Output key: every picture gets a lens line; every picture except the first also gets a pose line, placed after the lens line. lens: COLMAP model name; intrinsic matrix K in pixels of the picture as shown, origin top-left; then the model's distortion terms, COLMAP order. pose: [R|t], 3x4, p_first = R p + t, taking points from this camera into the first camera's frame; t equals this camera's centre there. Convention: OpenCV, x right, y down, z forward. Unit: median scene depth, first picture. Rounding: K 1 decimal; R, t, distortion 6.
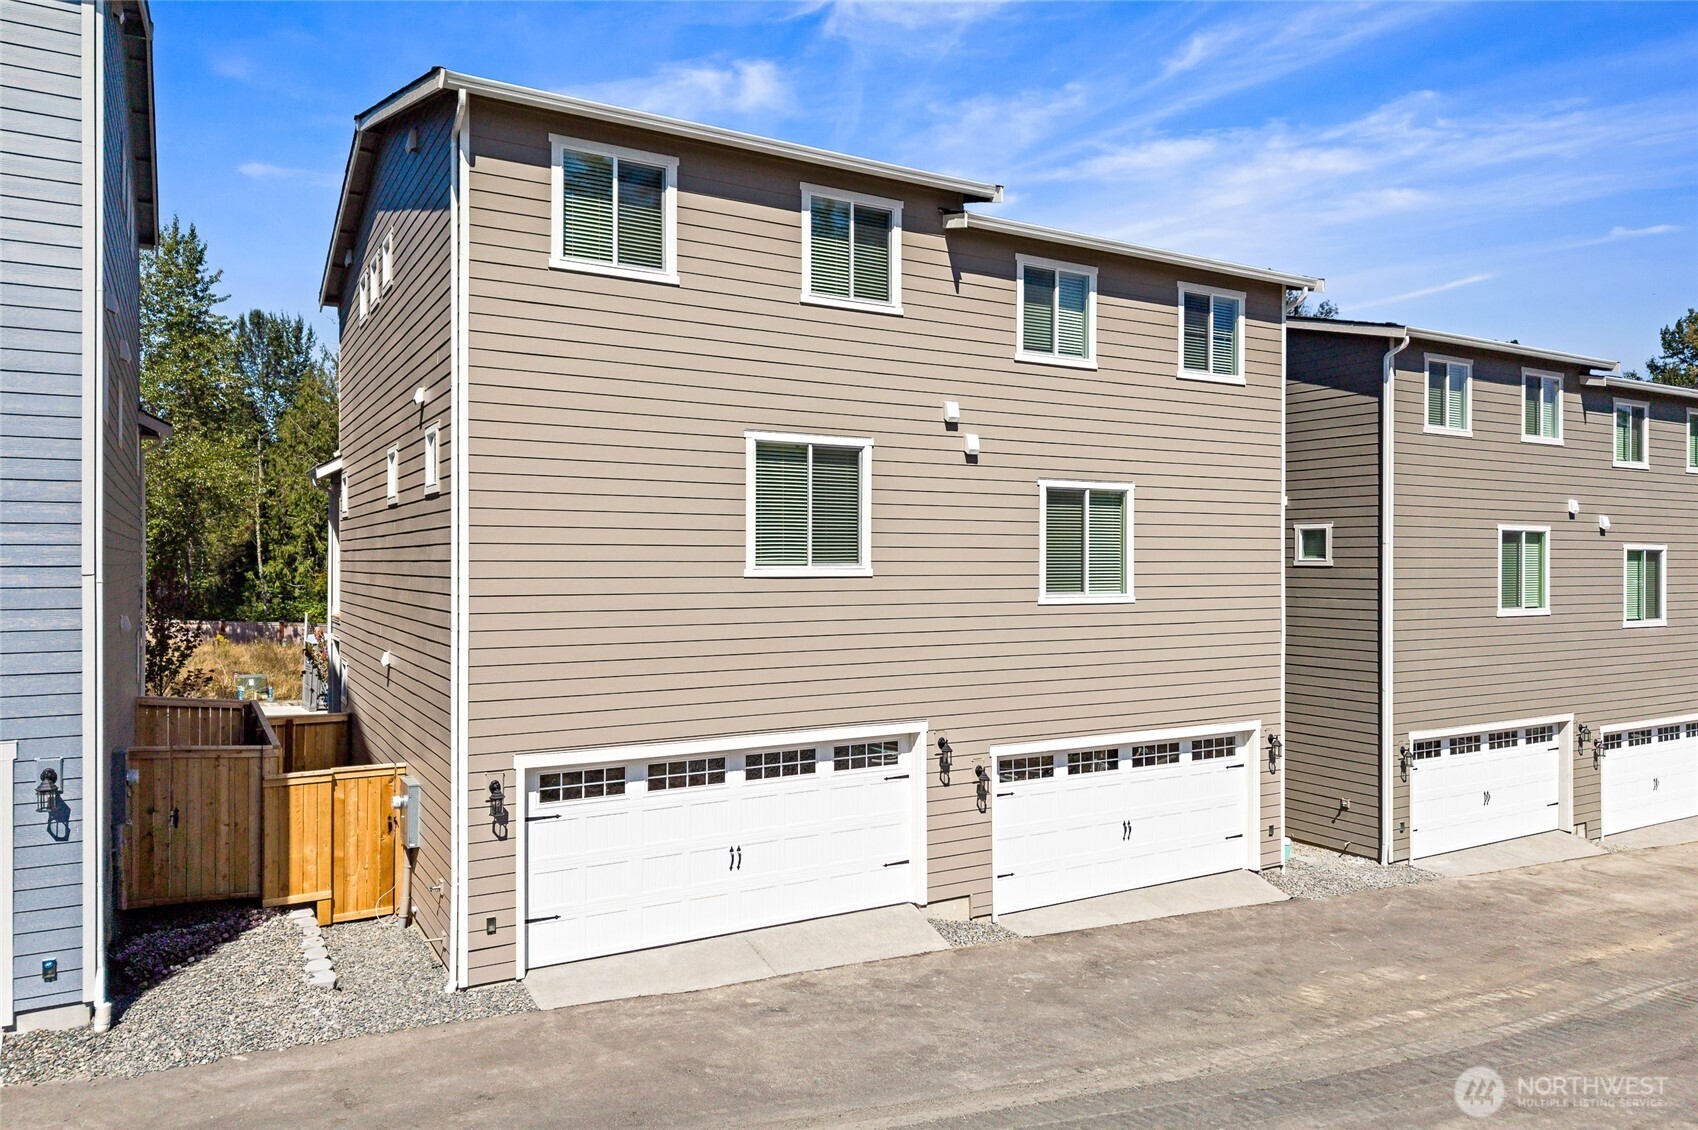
lens RADIAL K [[1152.3, 0, 851.9], [0, 1152.3, 555.4], [0, 0, 1]] dist [0.006189, -0.002871]
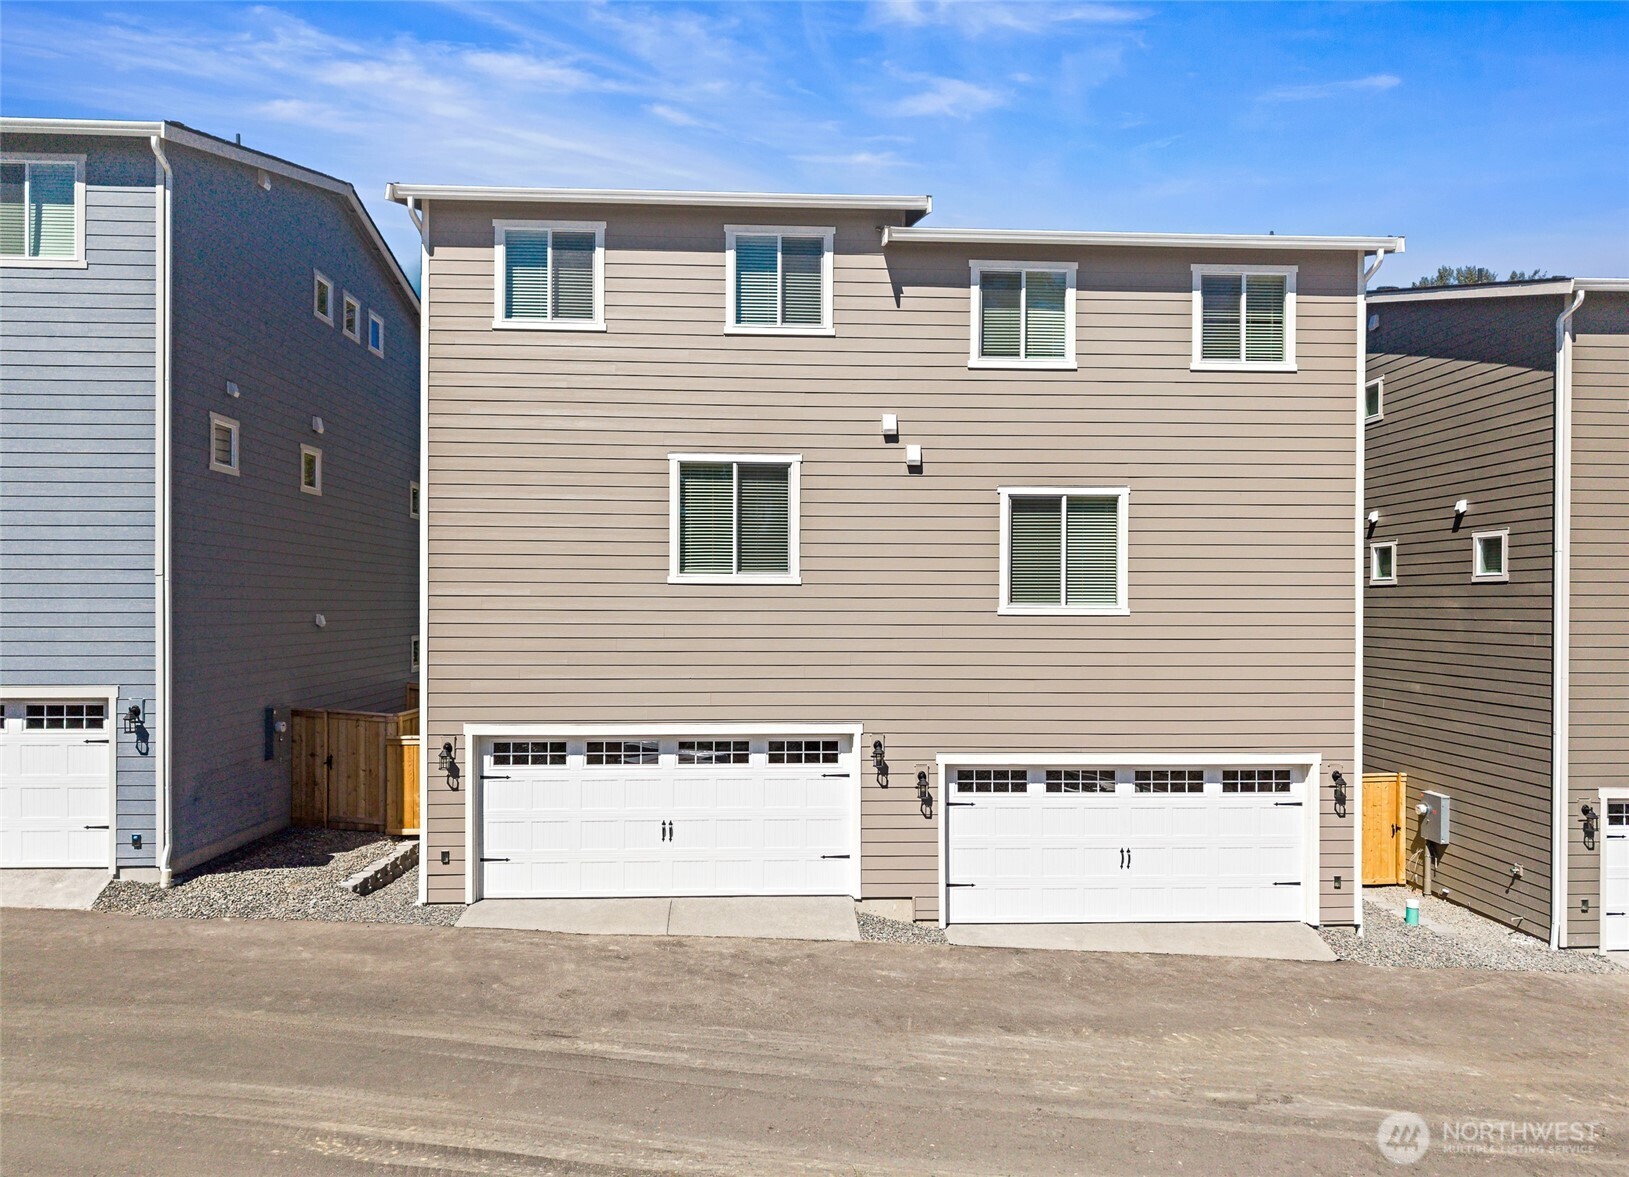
lens RADIAL K [[1119.5, 0, 812.8], [0, 1119.5, 600.1], [0, 0, 1]] dist [0.009037, -0.007536]
pose [[0.885414, 0.003285, -0.464791, 0.501567], [-0.000697, 0.999983, 0.005740, 0.026804], [0.464802, -0.004758, 0.885402, 0.085880]]
